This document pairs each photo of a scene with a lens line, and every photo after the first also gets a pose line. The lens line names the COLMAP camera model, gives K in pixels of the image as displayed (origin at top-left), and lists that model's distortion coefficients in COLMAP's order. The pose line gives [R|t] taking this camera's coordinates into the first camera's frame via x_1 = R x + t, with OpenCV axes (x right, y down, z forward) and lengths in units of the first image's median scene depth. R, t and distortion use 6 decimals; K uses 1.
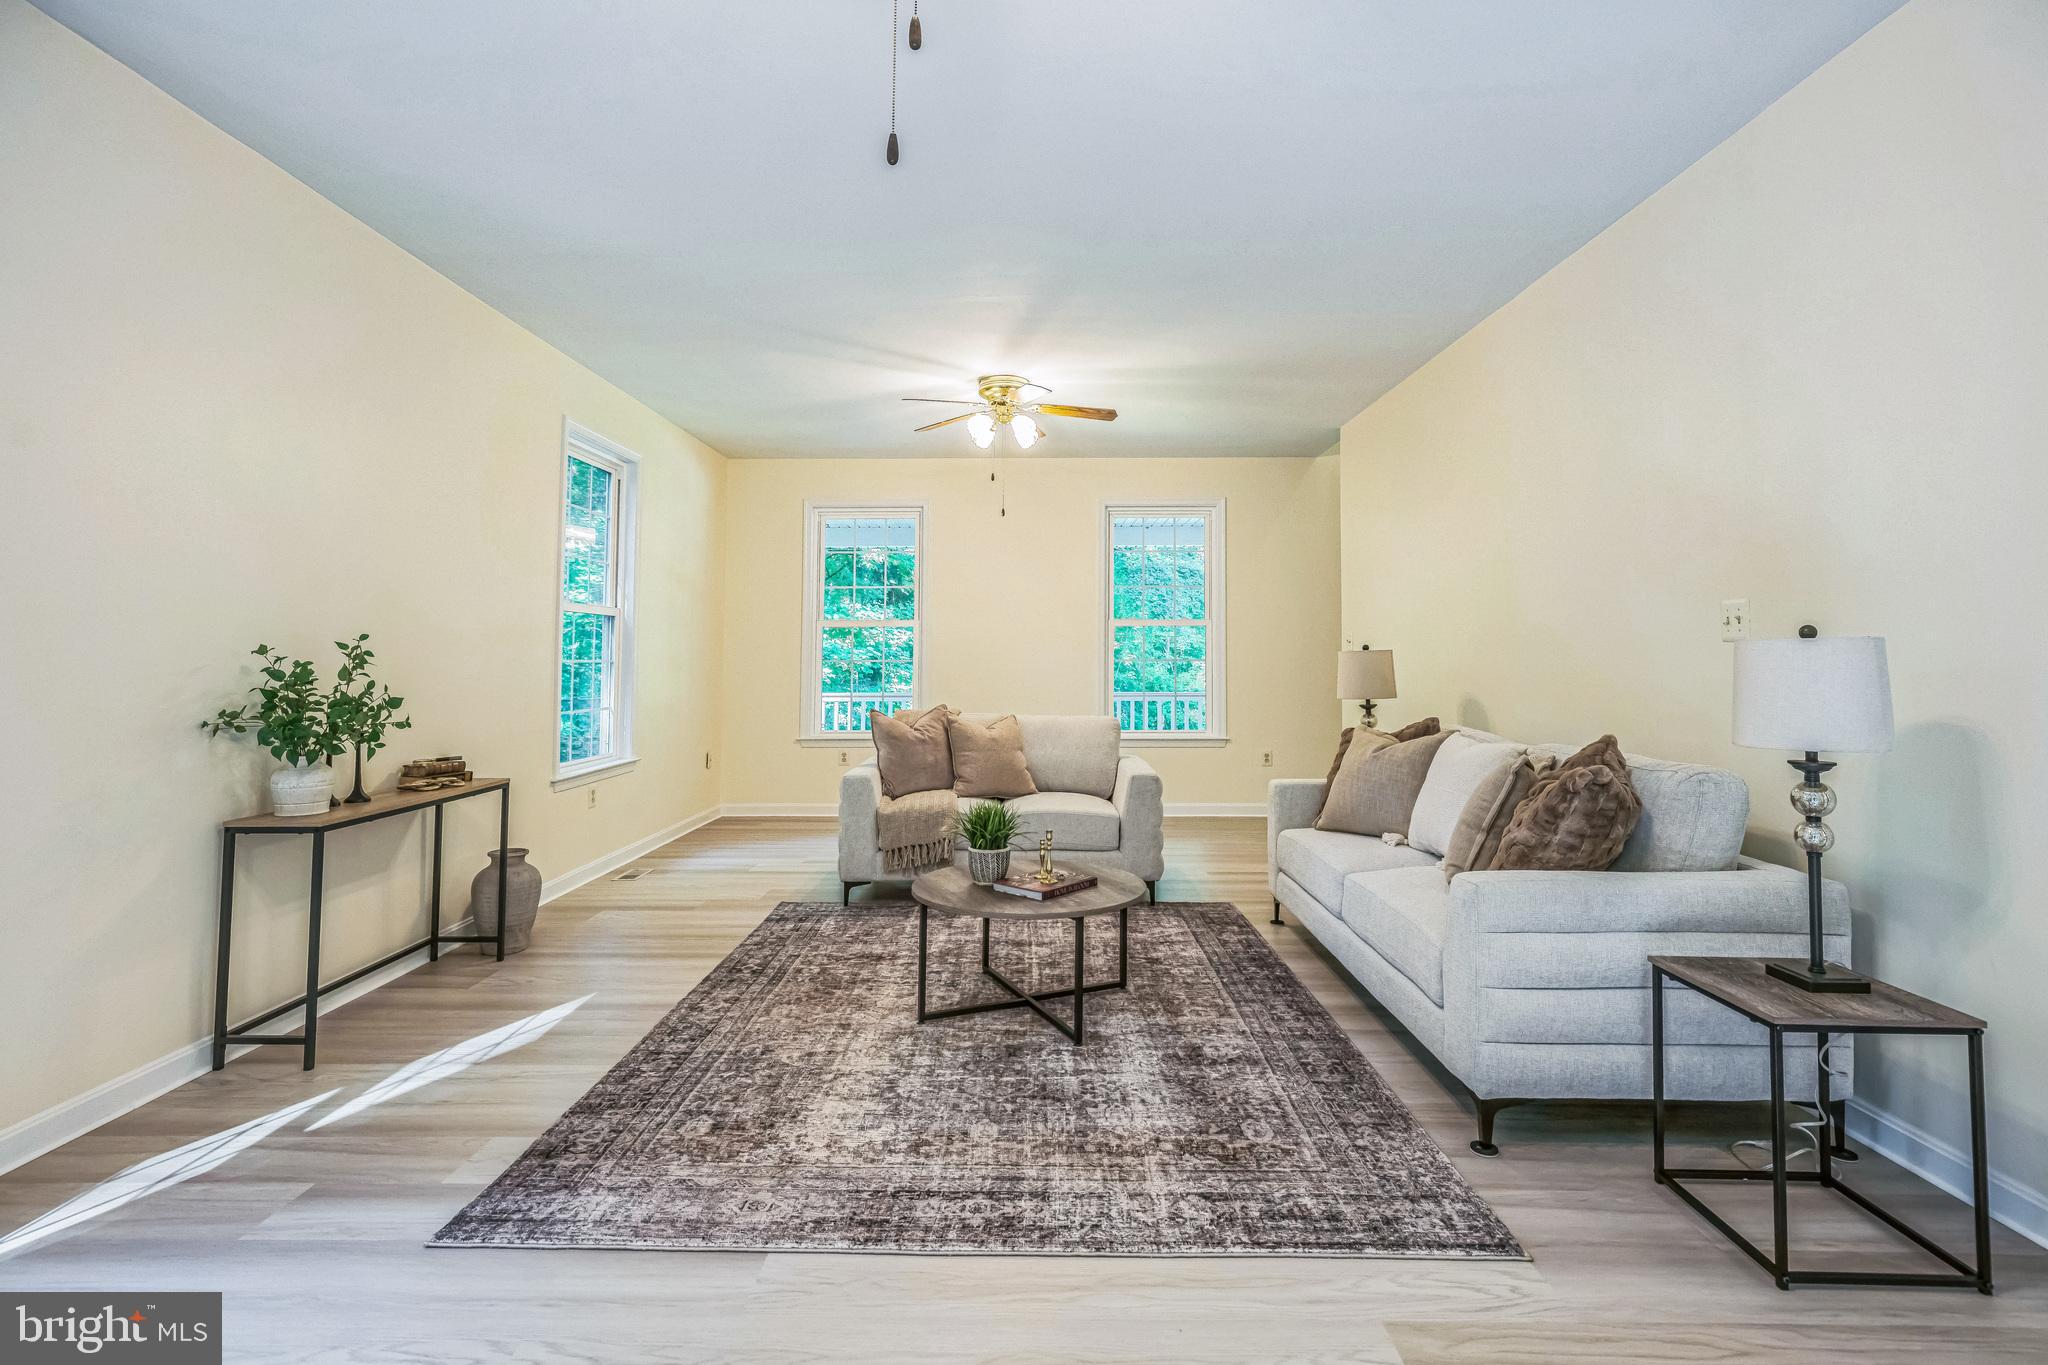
lens RADIAL K [[988.0, 0, 1016.8], [0, 988.0, 620.2], [0, 0, 1]] dist [-0.007590, -0.000484]
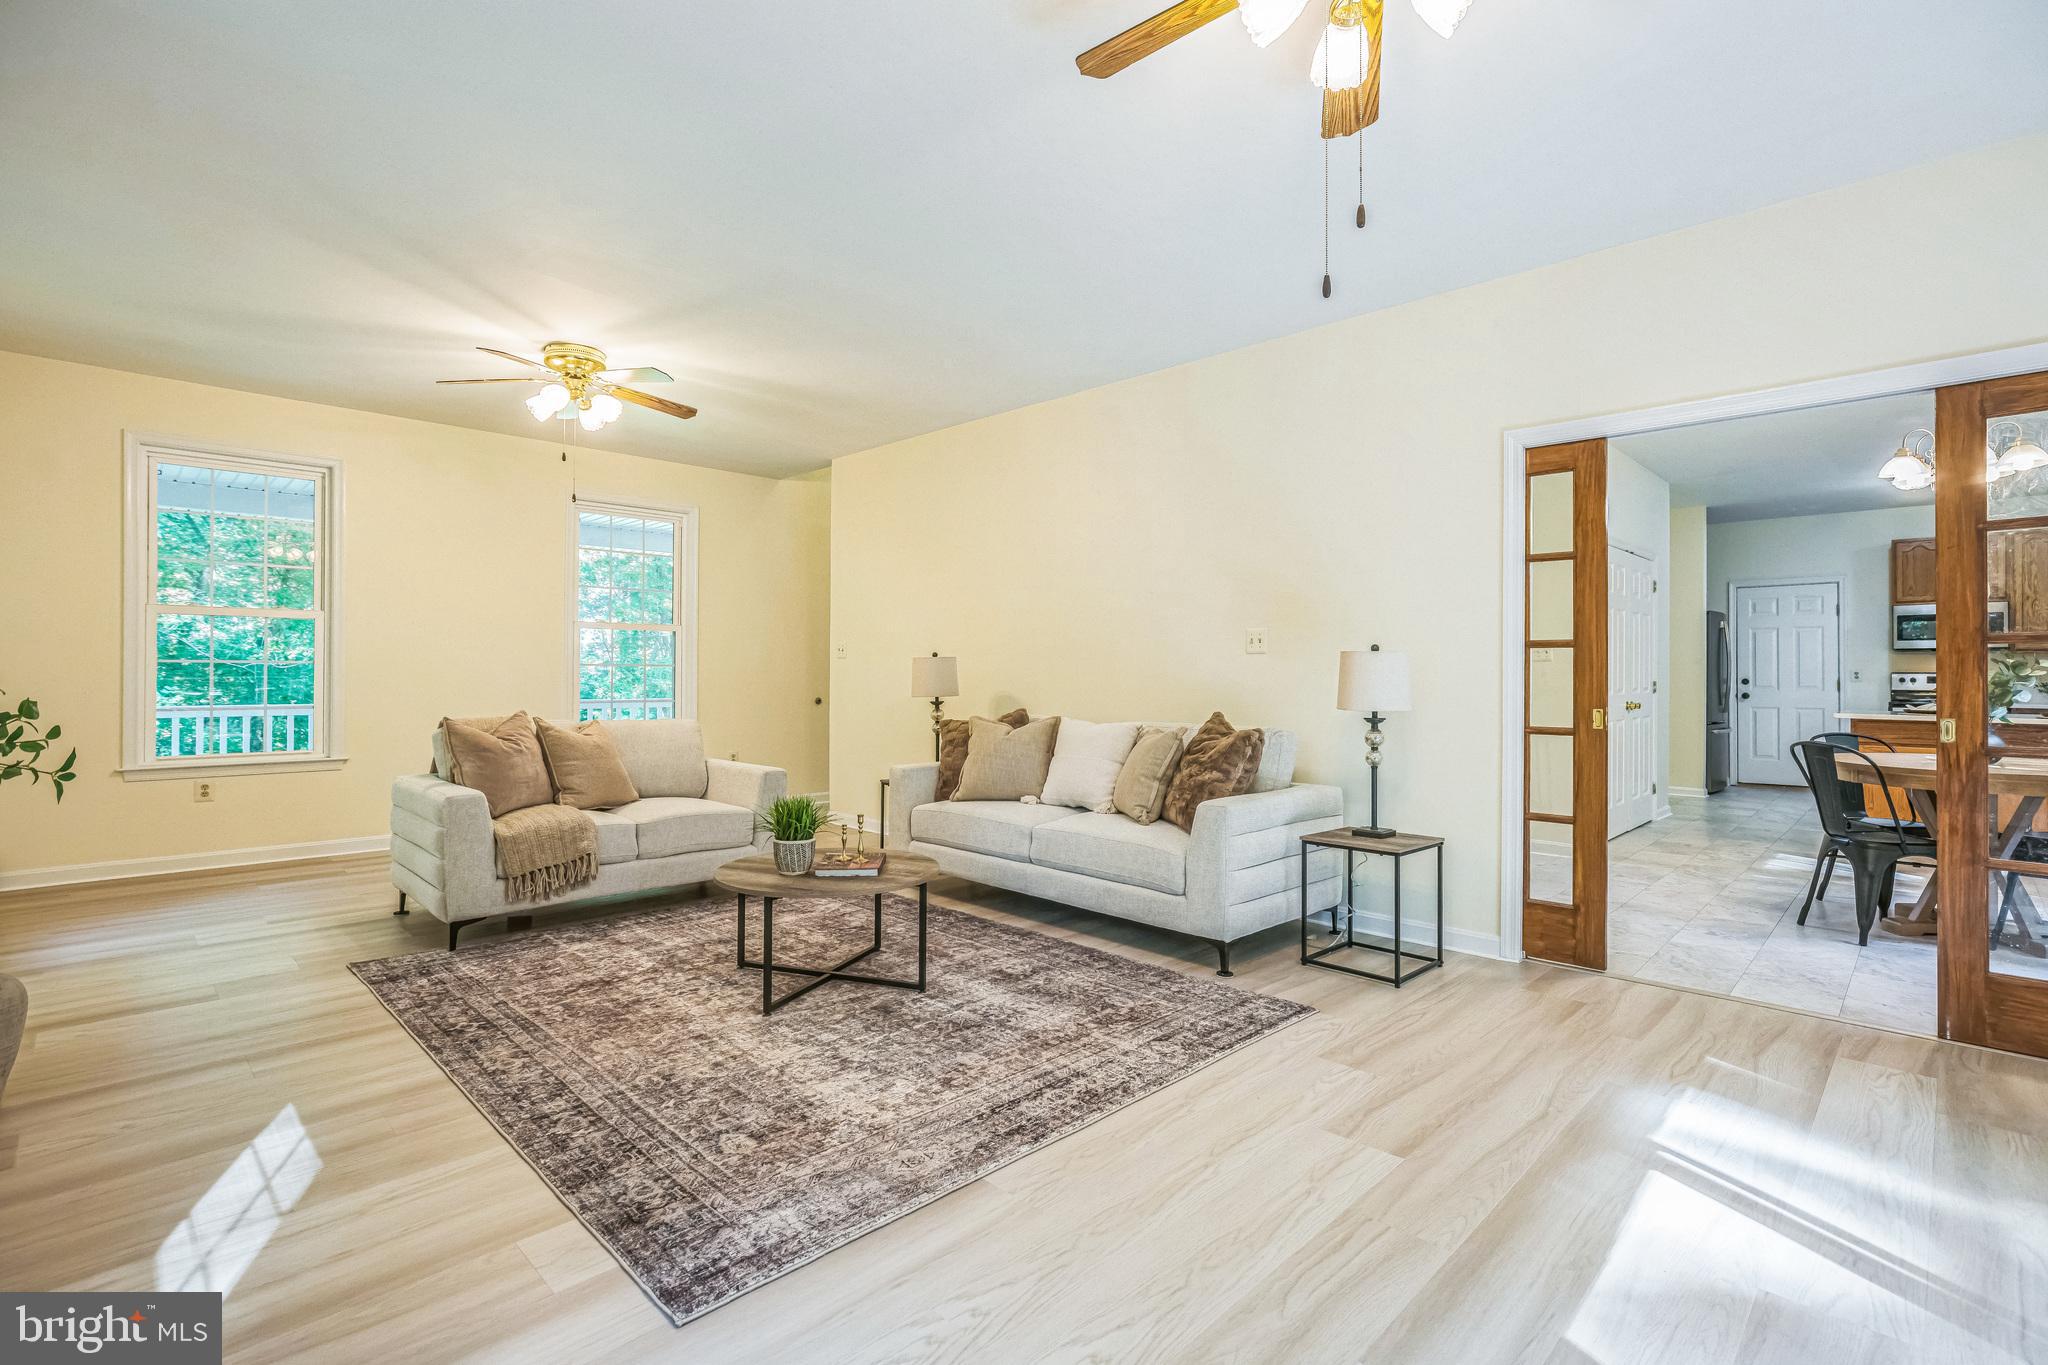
lens RADIAL K [[948.9, 0, 1037.7], [0, 948.9, 688.1], [0, 0, 1]] dist [-0.006111, 0.000236]
pose [[0.692011, -0.004715, 0.721872, -0.687862], [-0.035537, 0.998544, 0.040588, 0.028376], [-0.721012, -0.053740, 0.690835, 0.168222]]
